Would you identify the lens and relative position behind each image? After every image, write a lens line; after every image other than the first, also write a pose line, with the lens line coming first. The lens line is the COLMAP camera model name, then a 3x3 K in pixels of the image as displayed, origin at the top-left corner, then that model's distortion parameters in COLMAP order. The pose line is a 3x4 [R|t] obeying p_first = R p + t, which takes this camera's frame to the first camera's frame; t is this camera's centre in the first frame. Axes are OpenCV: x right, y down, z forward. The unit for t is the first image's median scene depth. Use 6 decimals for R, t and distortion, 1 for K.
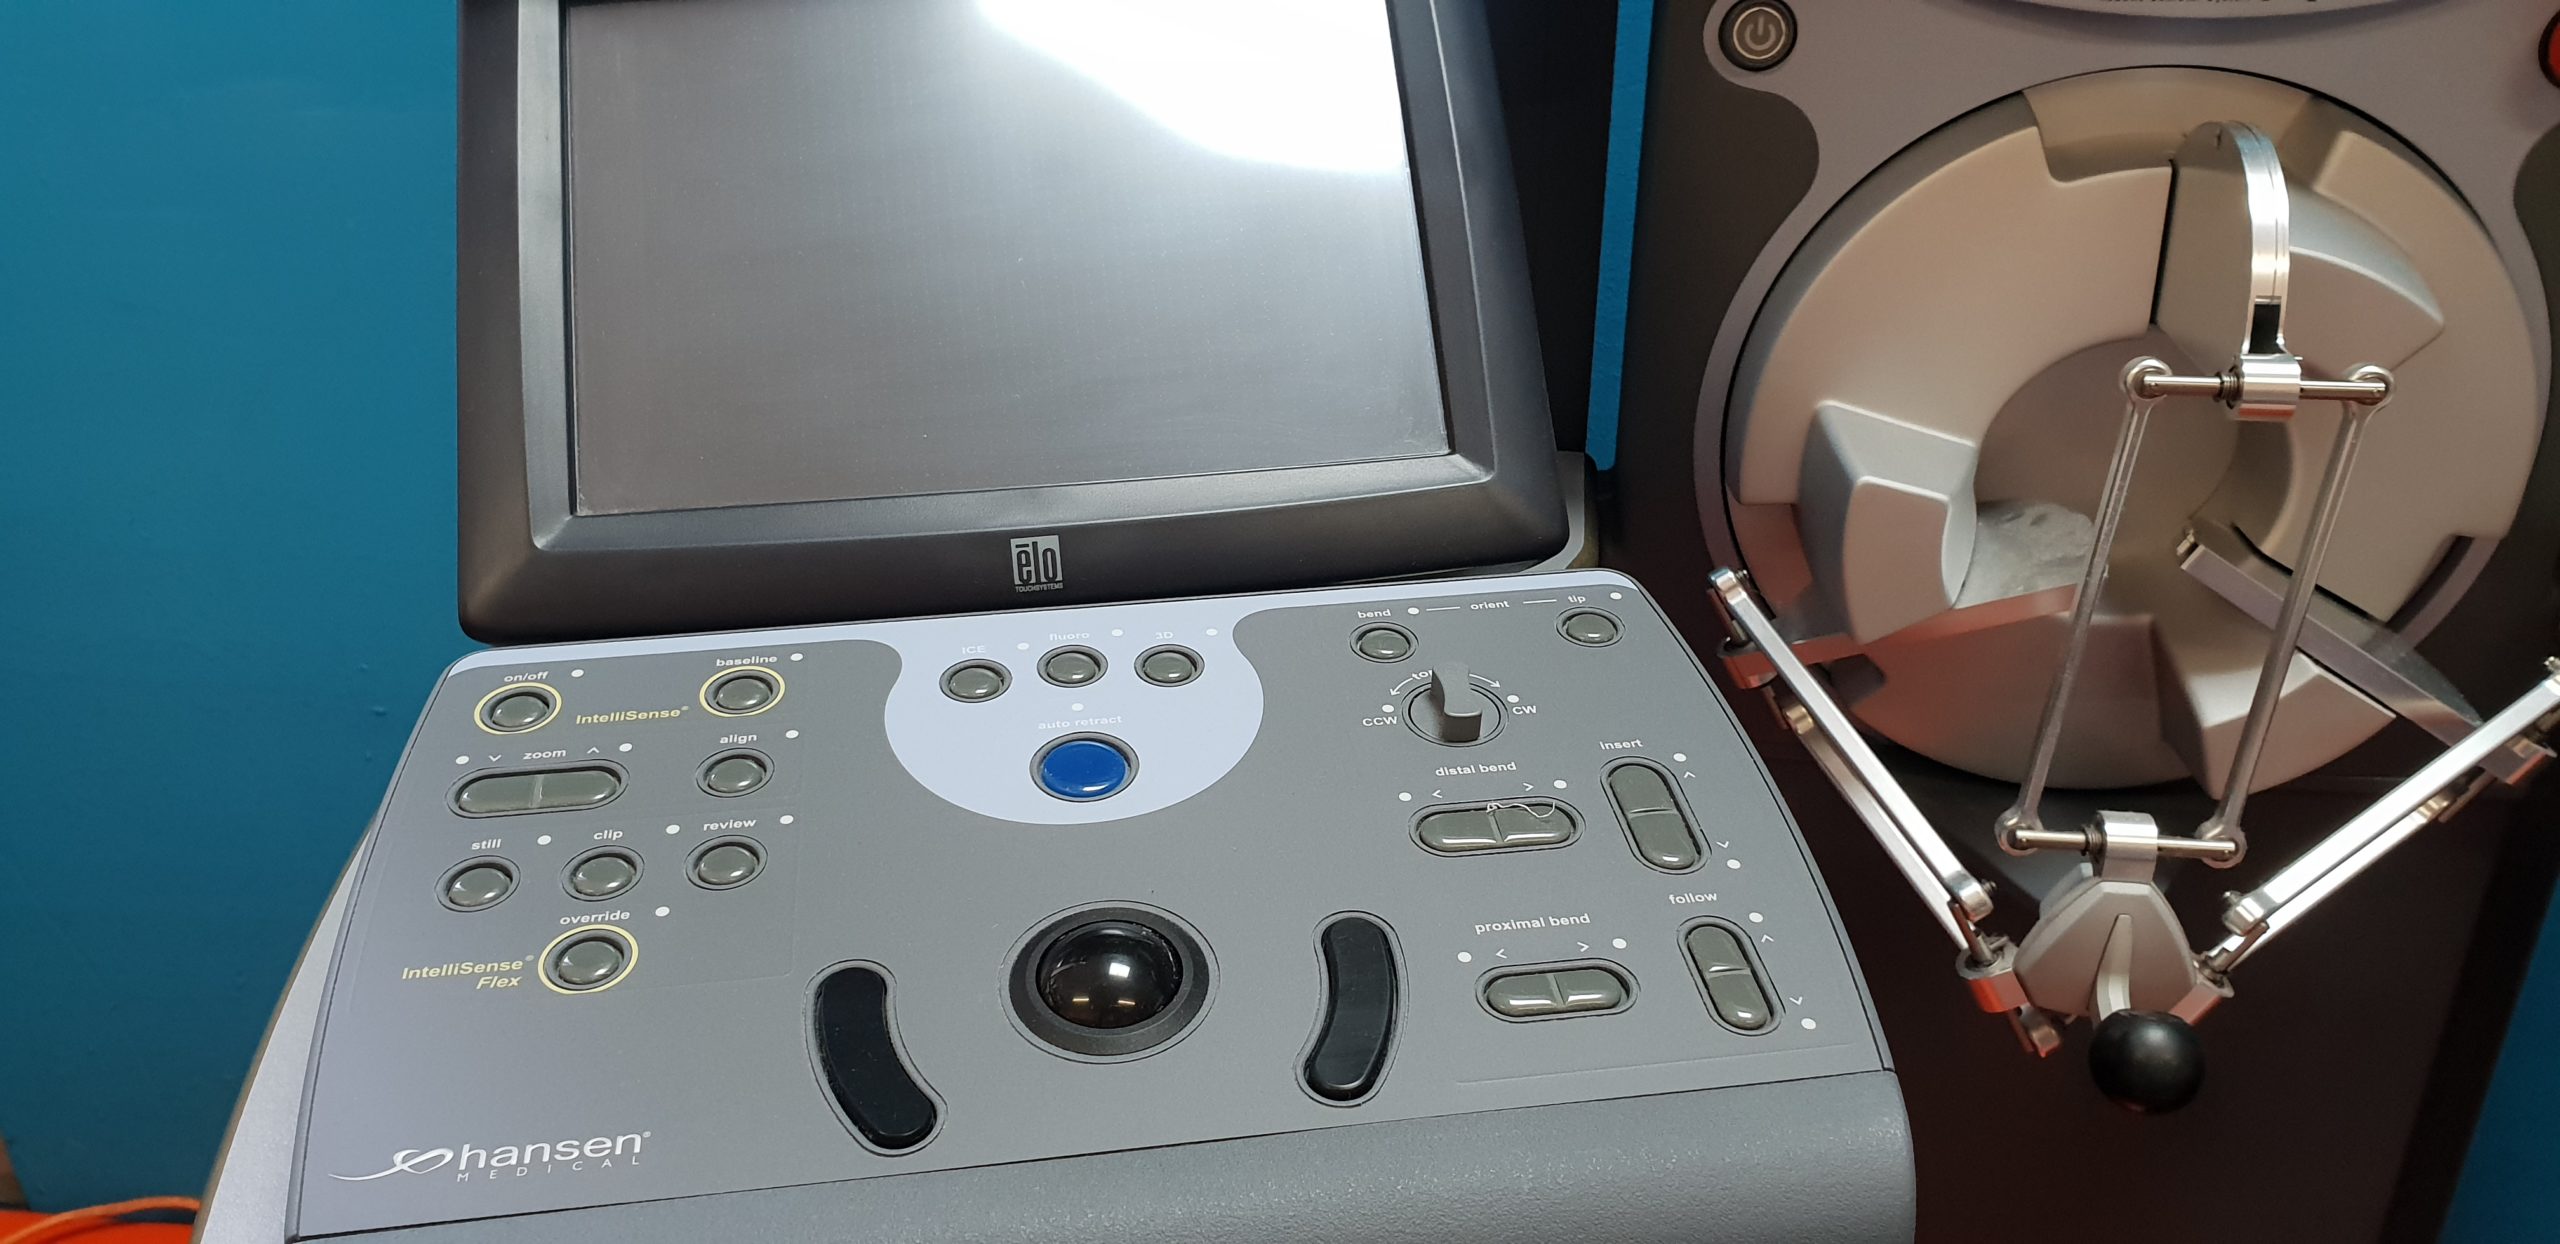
lens RADIAL K [[1975.7, 0, 1280.0], [0, 1975.7, 622.0], [0, 0, 1]] dist [0.083817, -0.227685]
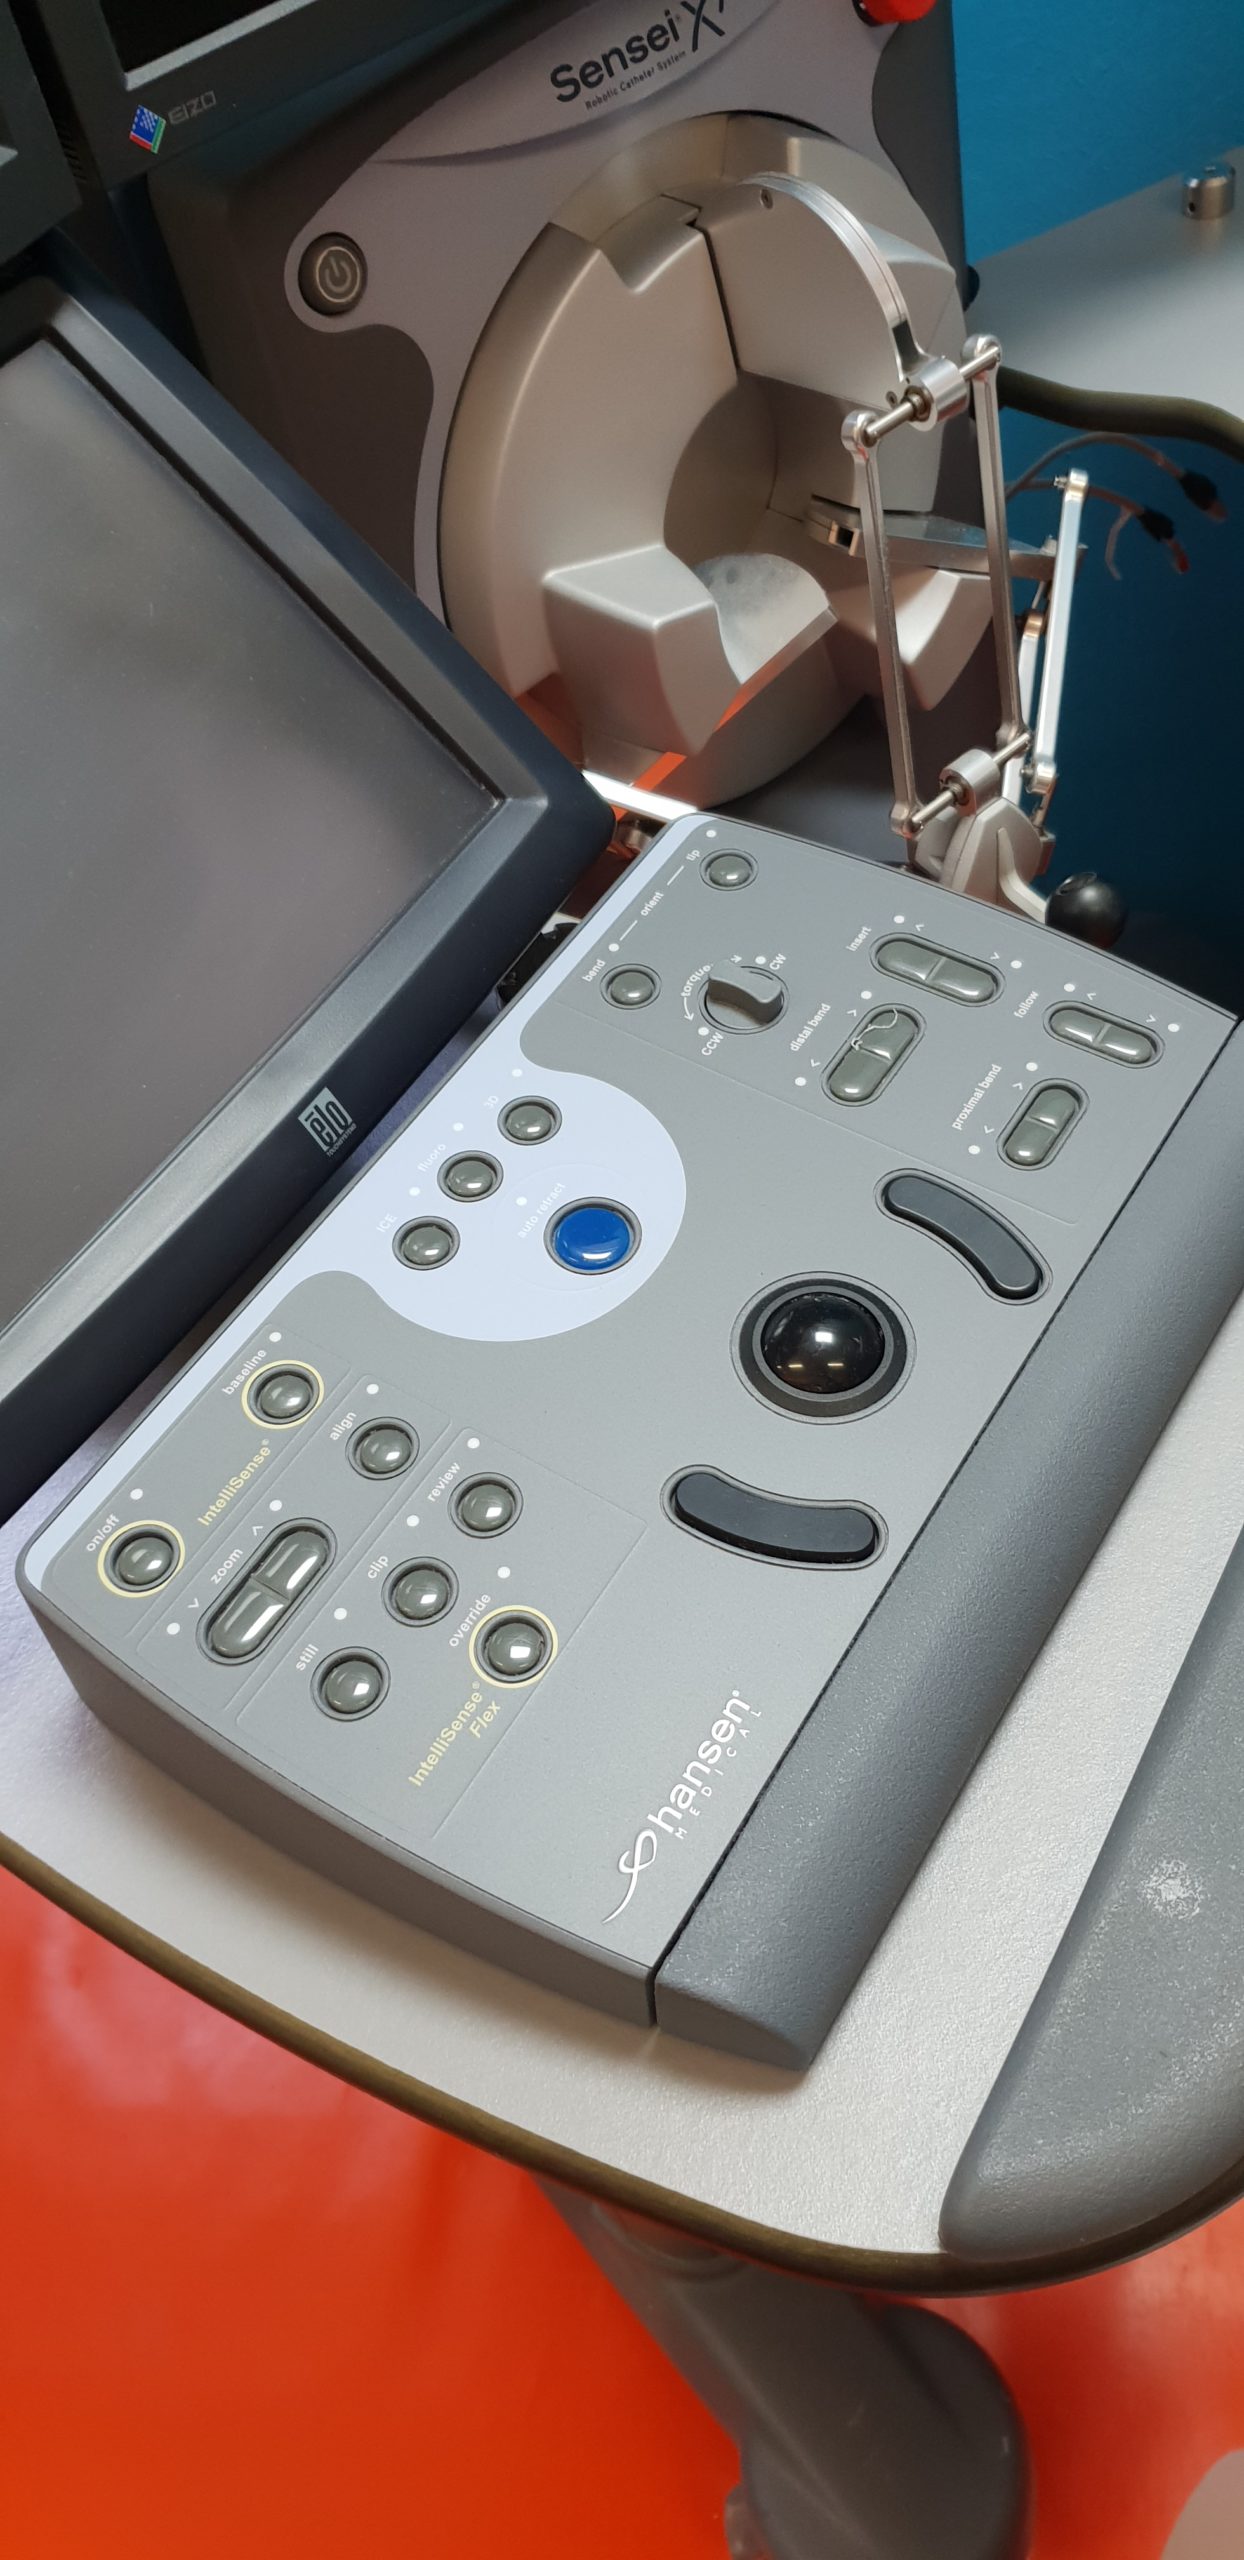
lens RADIAL K [[1975.7, 0, 564.6], [0, 1975.7, 1277.5], [0, 0, 1]] dist [0.083817, -0.227685]
pose [[0.663441, -0.636633, 0.393122, -0.517200], [0.495970, 0.767570, 0.406017, -0.336363], [-0.560232, -0.074391, 0.824988, 0.097101]]
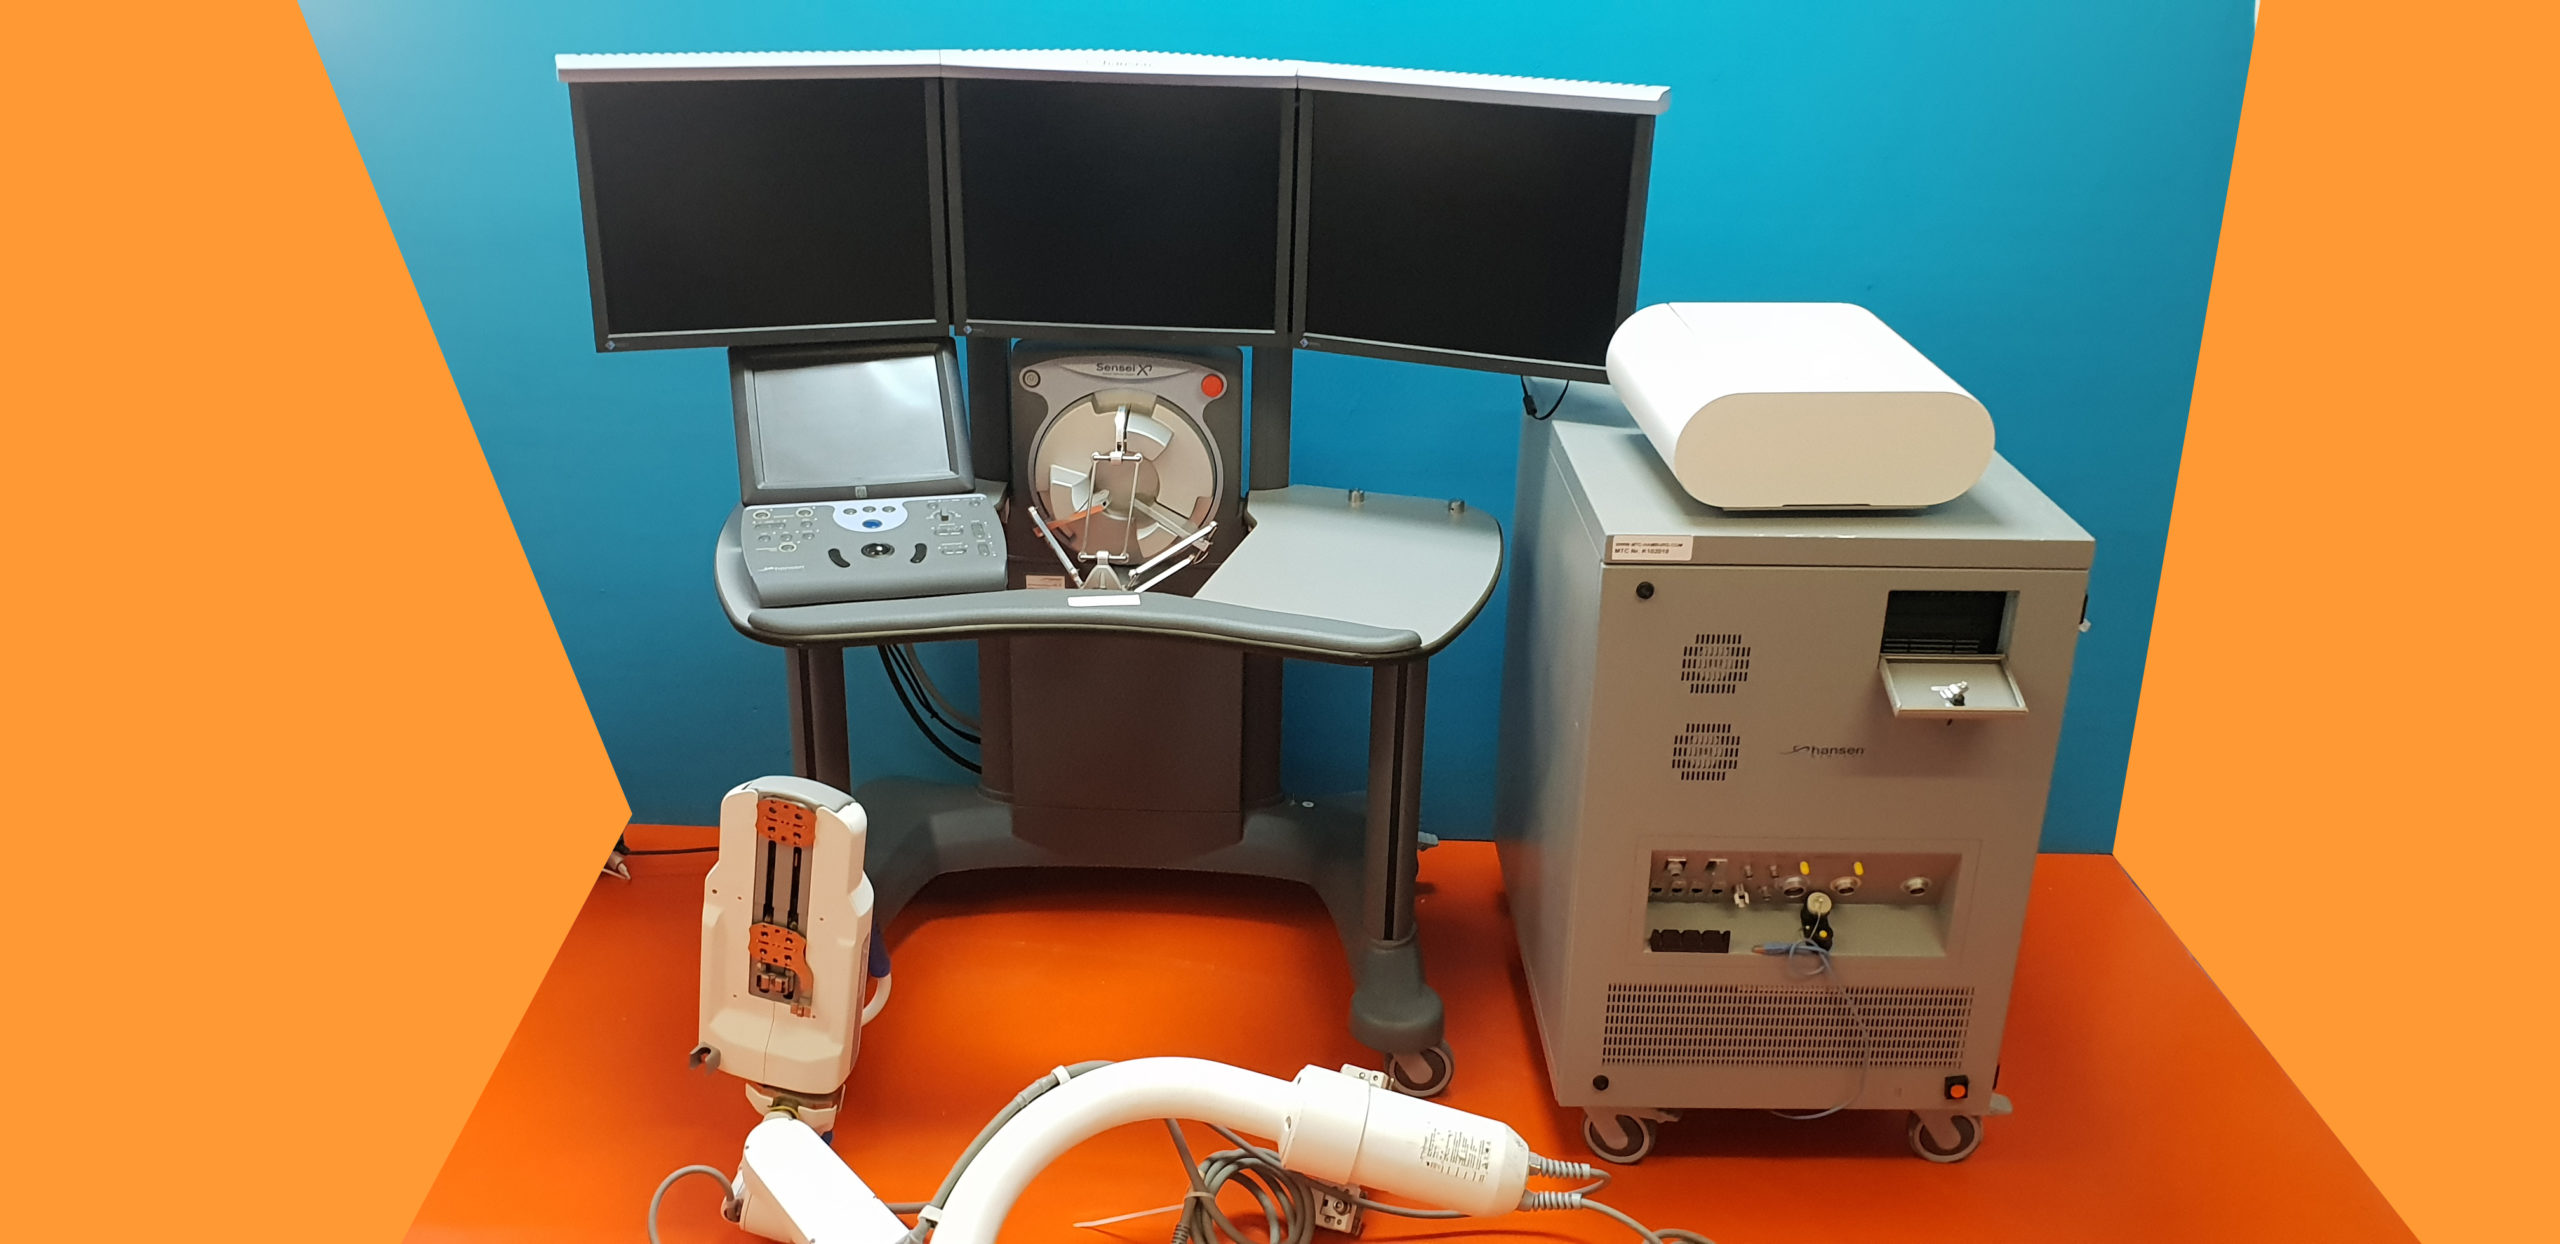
lens RADIAL K [[1975.7, 0, 1280.0], [0, 1975.7, 622.0], [0, 0, 1]] dist [0.083817, -0.227685]
pose [[0.992050, -0.011826, 0.125287, 0.300776], [0.023069, 0.995794, -0.088671, 0.785569], [-0.123711, 0.090857, 0.988150, -4.134372]]
